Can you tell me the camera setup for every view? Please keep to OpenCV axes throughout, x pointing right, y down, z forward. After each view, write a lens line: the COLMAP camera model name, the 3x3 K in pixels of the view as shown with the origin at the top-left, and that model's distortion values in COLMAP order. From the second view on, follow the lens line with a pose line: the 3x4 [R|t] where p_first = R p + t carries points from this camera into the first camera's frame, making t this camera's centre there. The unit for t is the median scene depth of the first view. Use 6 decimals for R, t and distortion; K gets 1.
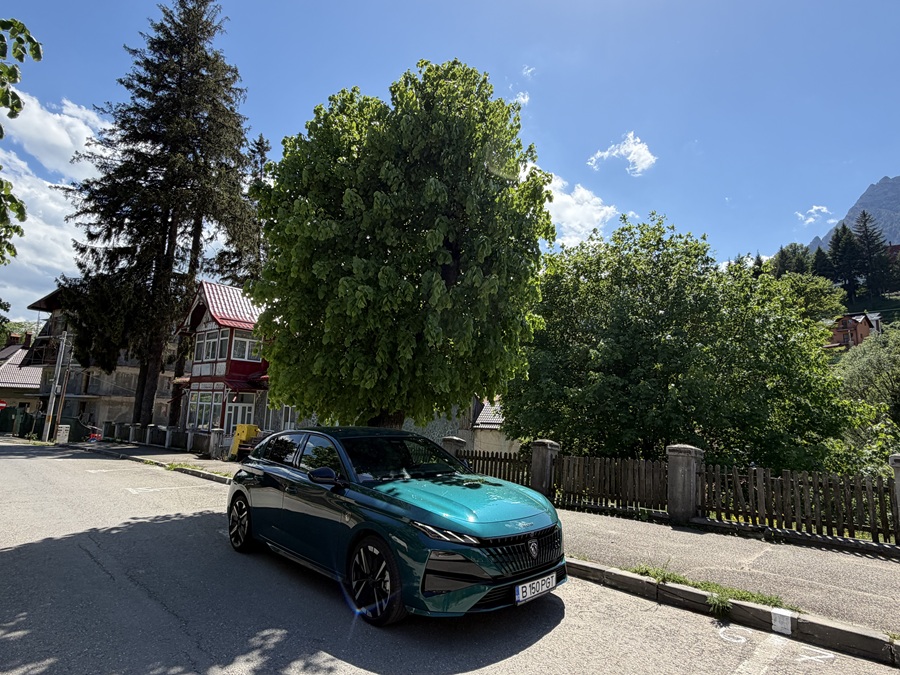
lens RADIAL K [[474.0, 0, 436.8], [0, 474.0, 345.9], [0, 0, 1]] dist [-0.018160, 0.001333]
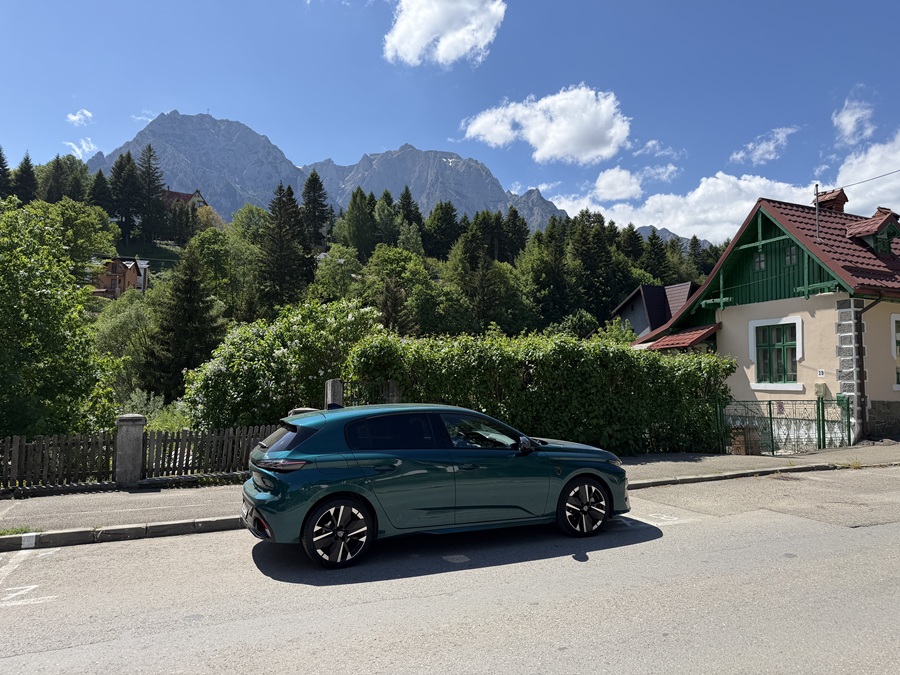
lens RADIAL K [[627.9, 0, 450.0], [0, 627.9, 337.5], [0, 0, 1]] dist [0.080337, -0.100943]
pose [[0.350992, 0.044095, 0.935340, -0.104299], [-0.135472, 0.990773, 0.004128, -0.032578], [-0.926527, -0.128161, 0.353727, -0.127028]]
